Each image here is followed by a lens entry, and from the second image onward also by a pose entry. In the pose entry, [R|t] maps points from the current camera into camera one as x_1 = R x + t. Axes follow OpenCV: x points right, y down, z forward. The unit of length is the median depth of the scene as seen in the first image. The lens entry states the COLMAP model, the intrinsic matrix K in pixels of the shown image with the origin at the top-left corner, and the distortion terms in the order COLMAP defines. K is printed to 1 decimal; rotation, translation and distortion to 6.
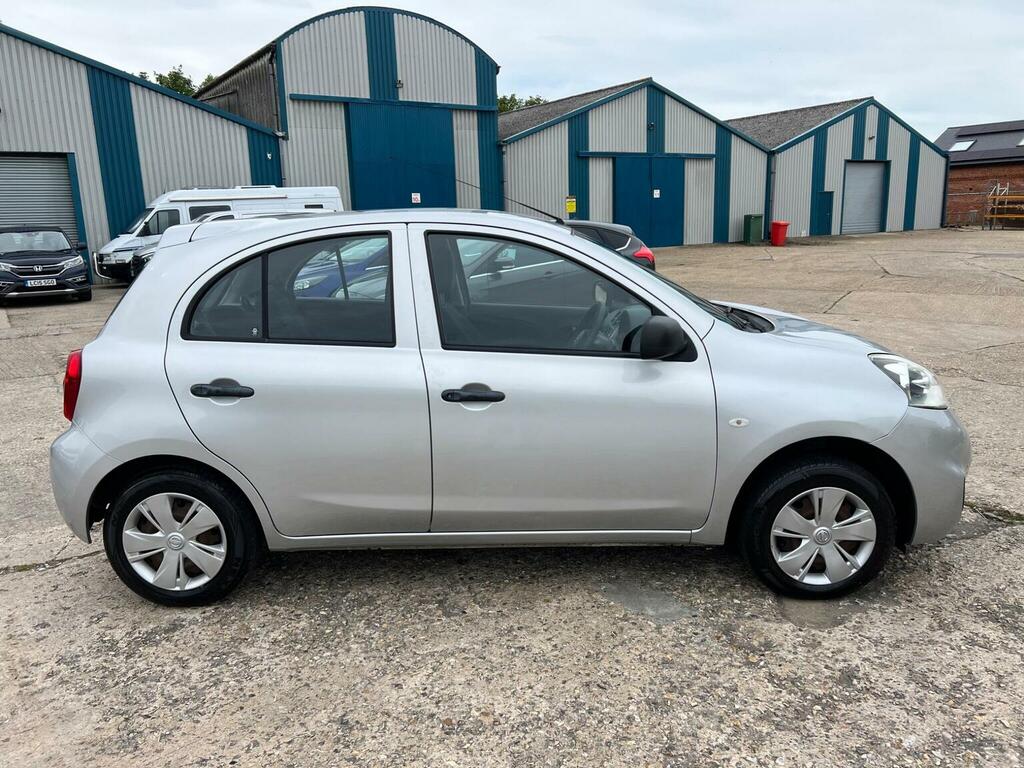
lens RADIAL K [[796.3, 0, 512.0], [0, 796.3, 384.0], [0, 0, 1]] dist [0.044929, -0.052757]
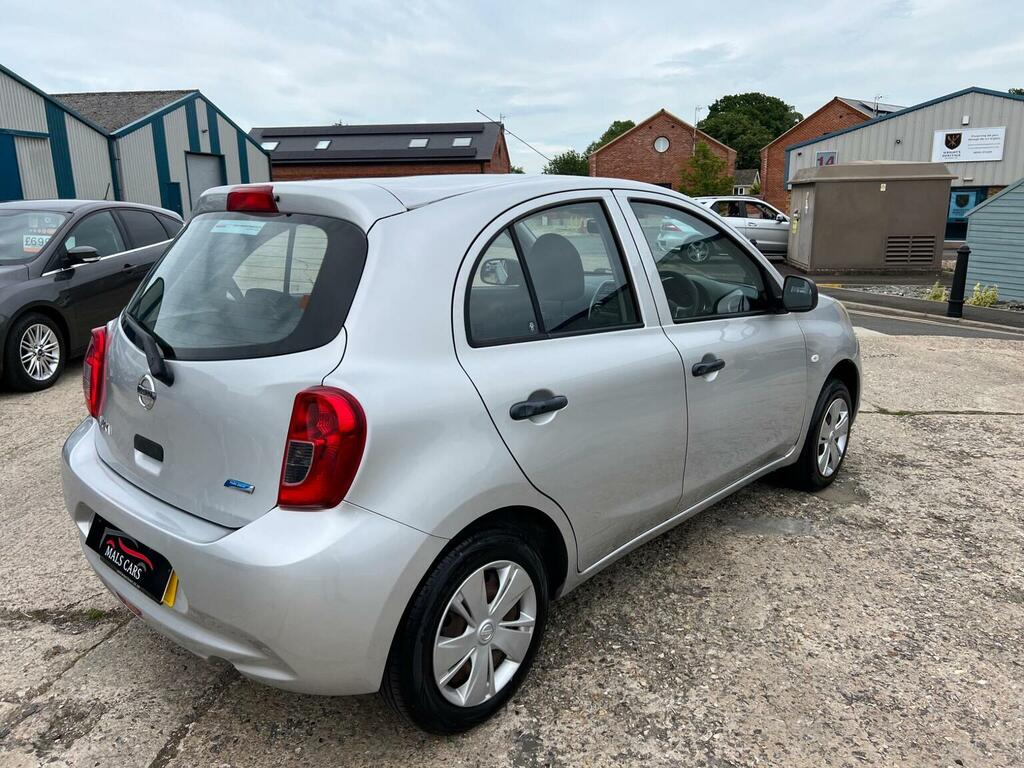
lens RADIAL K [[796.3, 0, 512.0], [0, 796.3, 384.0], [0, 0, 1]] dist [0.044929, -0.052757]
pose [[0.647306, -0.150304, 0.747264, -0.114605], [0.145601, 0.986695, 0.072339, -0.008530], [-0.748195, 0.061977, 0.660578, 0.064130]]
